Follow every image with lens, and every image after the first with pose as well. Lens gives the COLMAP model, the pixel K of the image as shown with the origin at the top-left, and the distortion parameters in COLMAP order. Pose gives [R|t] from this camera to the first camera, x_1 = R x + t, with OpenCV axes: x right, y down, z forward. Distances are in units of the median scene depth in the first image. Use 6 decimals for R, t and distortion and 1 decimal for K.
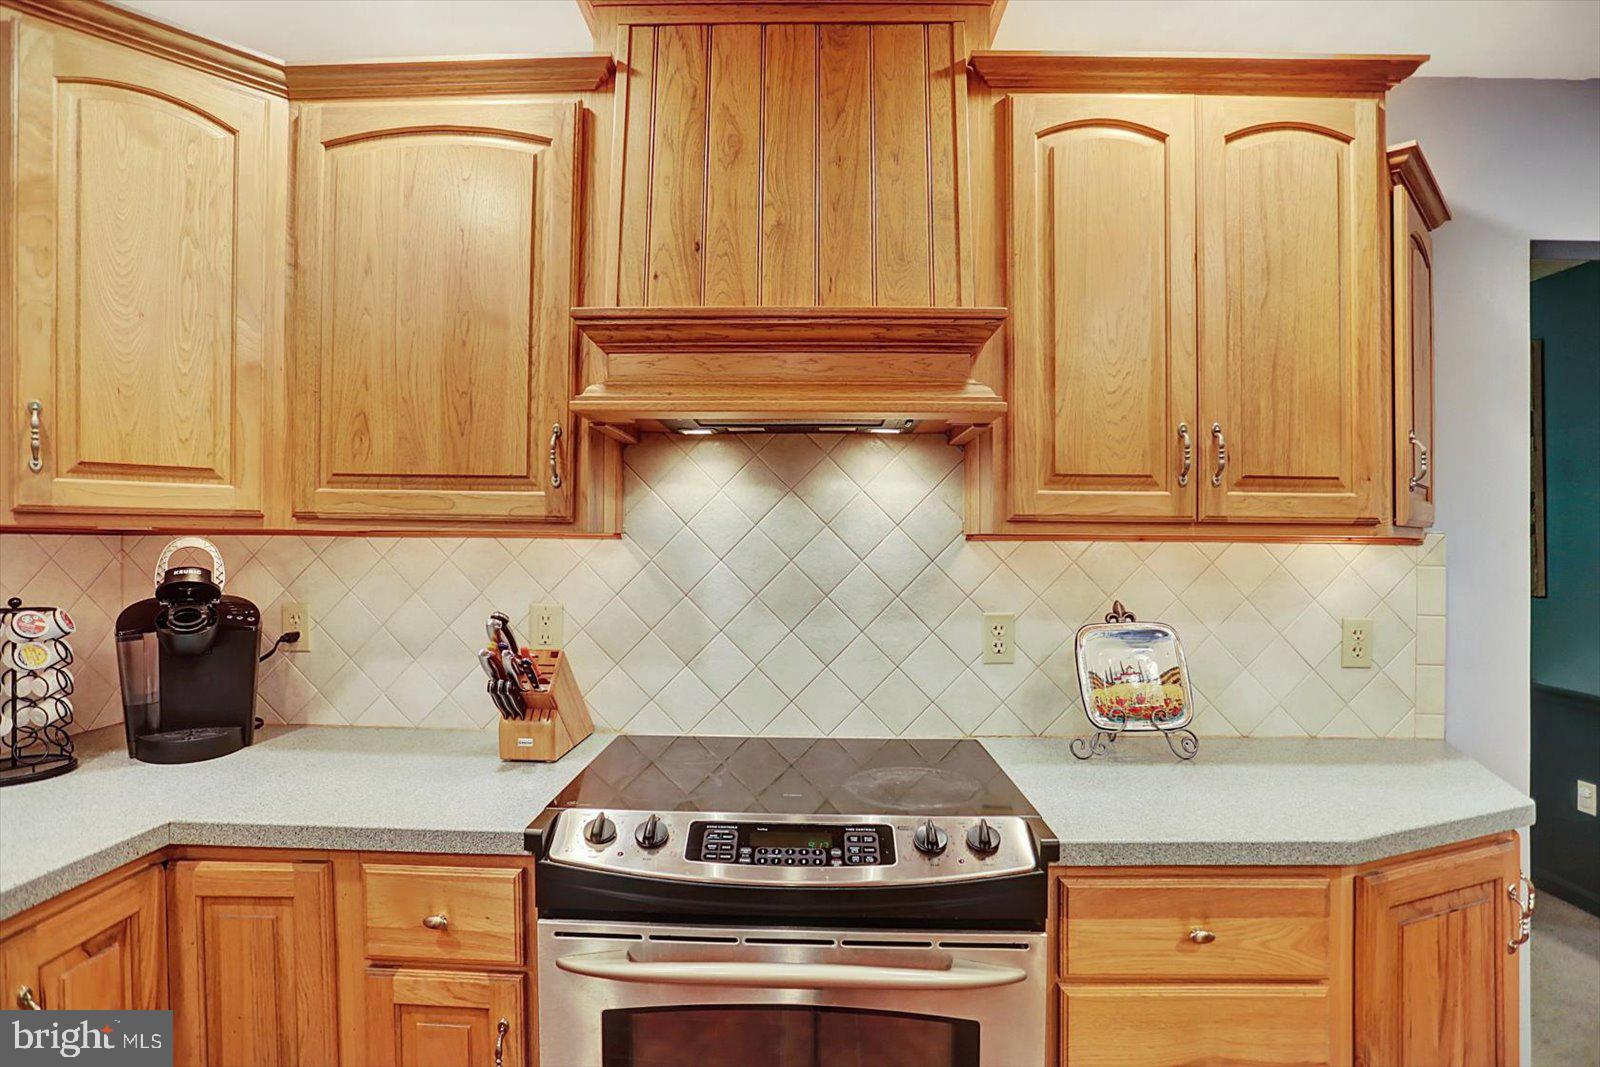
lens RADIAL K [[800.7, 0, 784.9], [0, 800.7, 555.7], [0, 0, 1]] dist [-0.044708, 0.006224]
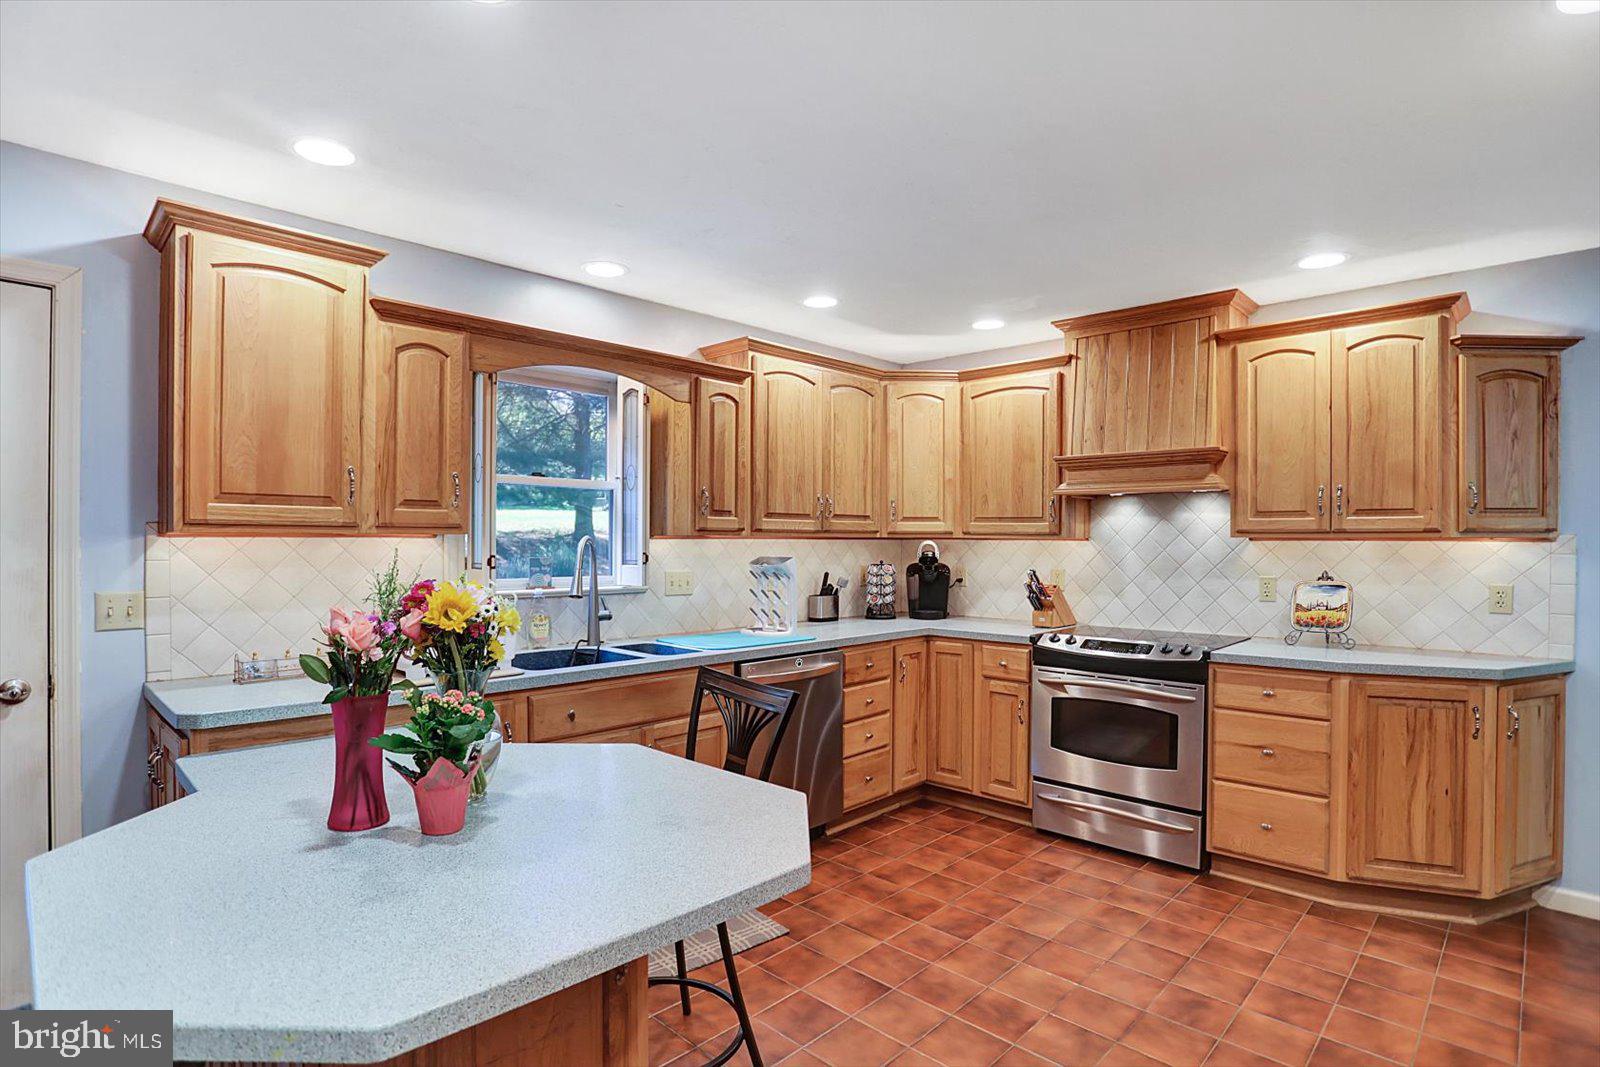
lens RADIAL K [[800.7, 0, 796.3], [0, 800.7, 537.9], [0, 0, 1]] dist [-0.044708, 0.006224]
pose [[0.734972, -0.006831, -0.678063, 0.872823], [-0.008567, 0.999776, -0.019358, 0.027466], [0.678043, 0.020036, 0.734749, -1.497269]]
